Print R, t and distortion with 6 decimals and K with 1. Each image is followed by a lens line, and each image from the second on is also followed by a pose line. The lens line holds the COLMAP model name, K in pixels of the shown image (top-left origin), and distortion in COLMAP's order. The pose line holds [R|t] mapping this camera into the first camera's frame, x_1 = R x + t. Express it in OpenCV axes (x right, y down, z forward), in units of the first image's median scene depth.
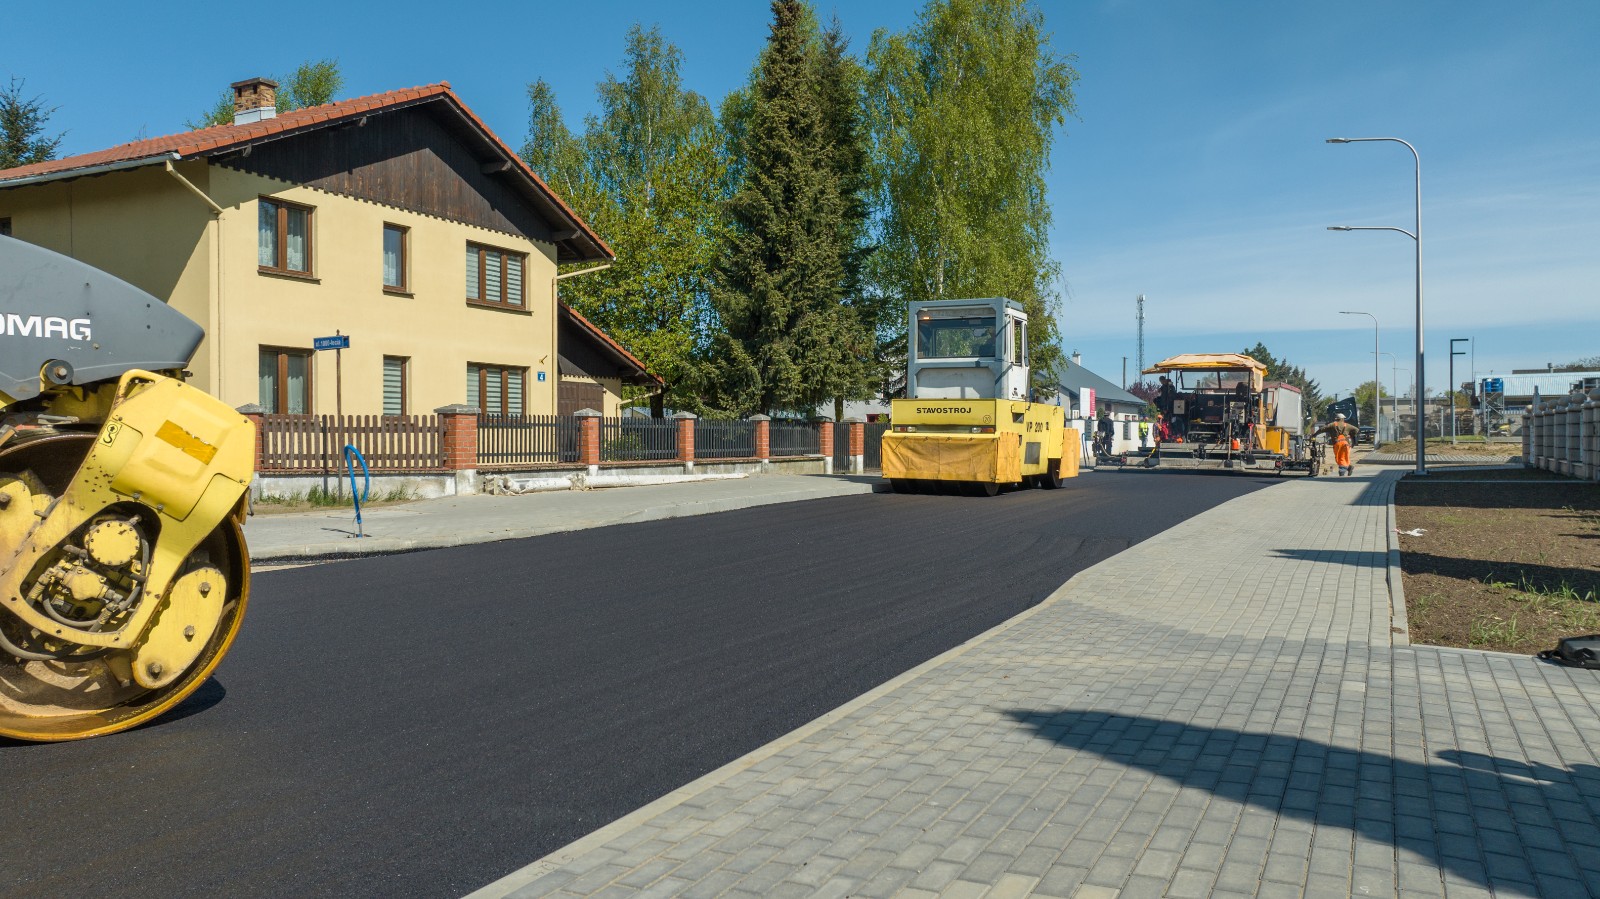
lens RADIAL K [[1106.0, 0, 791.4], [0, 1106.0, 443.1], [0, 0, 1]] dist [-0.030127, 0.040345]
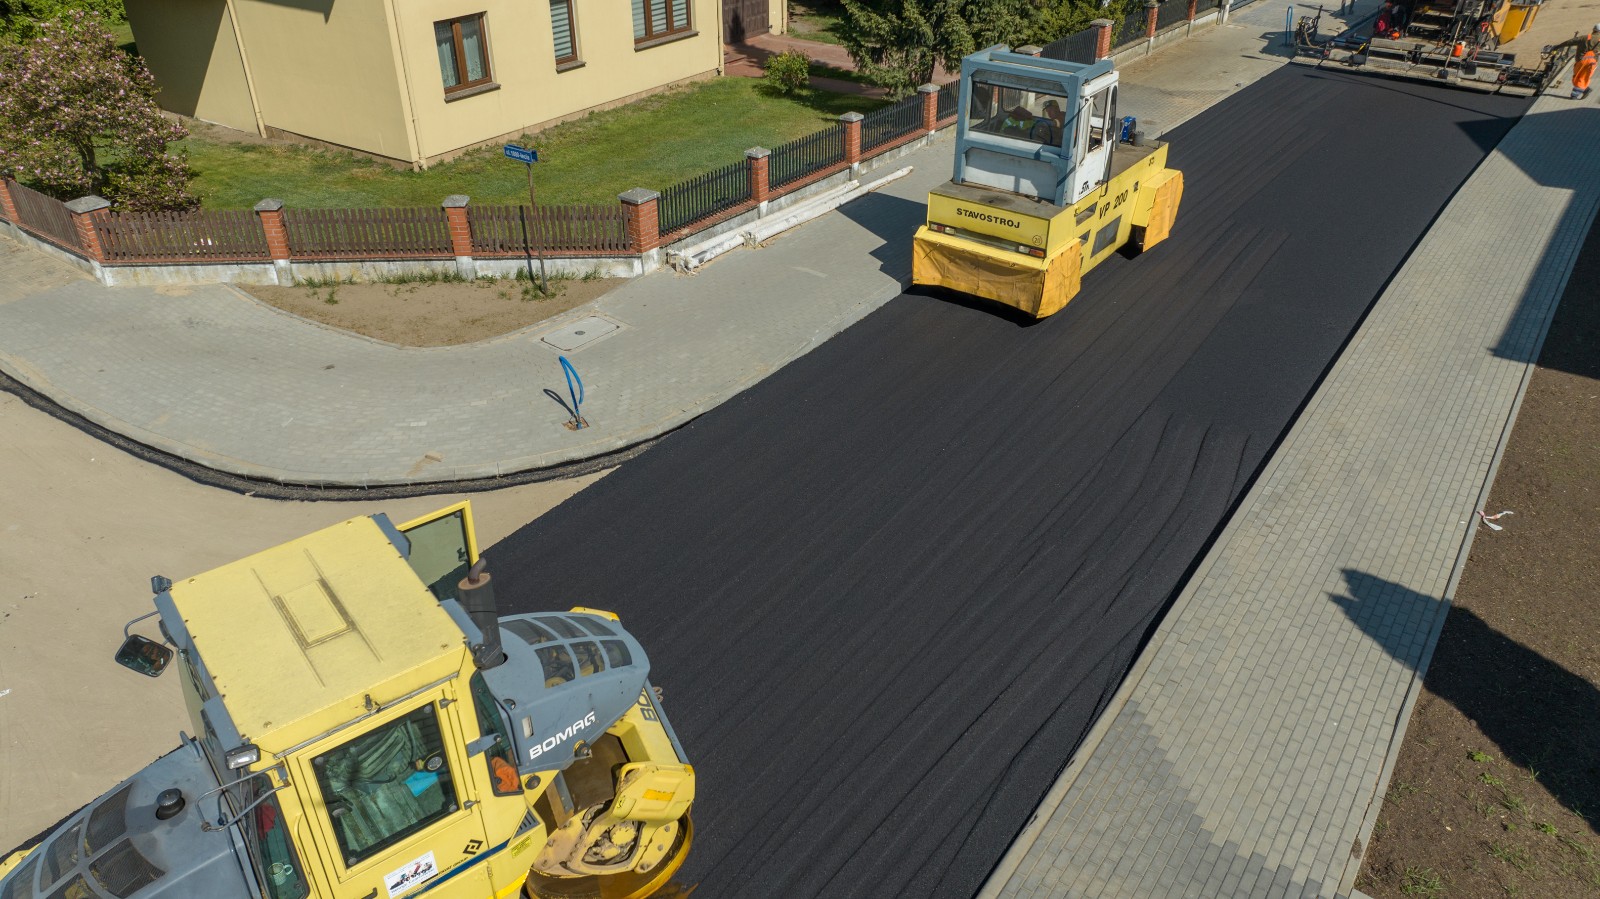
lens RADIAL K [[1106.0, 0, 799.4], [0, 1106.0, 420.1], [0, 0, 1]] dist [-0.030127, 0.040345]
pose [[0.990120, 0.068358, -0.122434, -0.001893], [0.003579, 0.860524, 0.509397, -0.277293], [0.140179, -0.504802, 0.851777, 0.001423]]
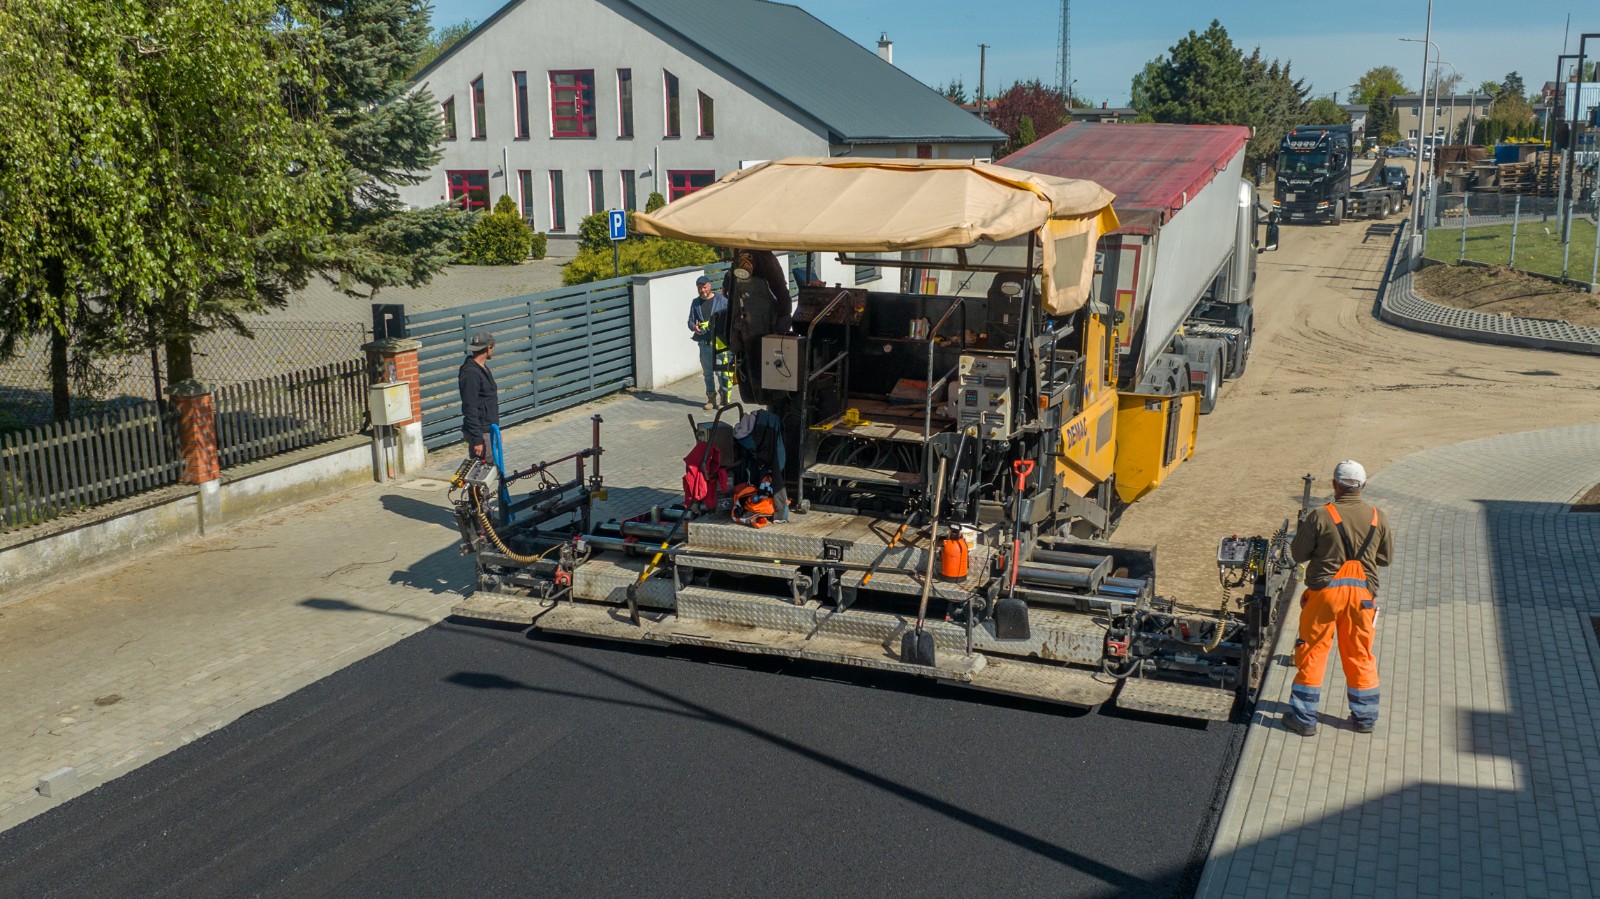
lens RADIAL K [[1544.9, 0, 805.8], [0, 1544.9, 452.1], [0, 0, 1]] dist [0.006807, 0.000000]
pose [[0.990313, -0.026794, 0.136244, 0.451462], [-0.000099, 0.981070, 0.193654, -0.121981], [-0.138854, -0.191792, 0.971563, 0.941101]]
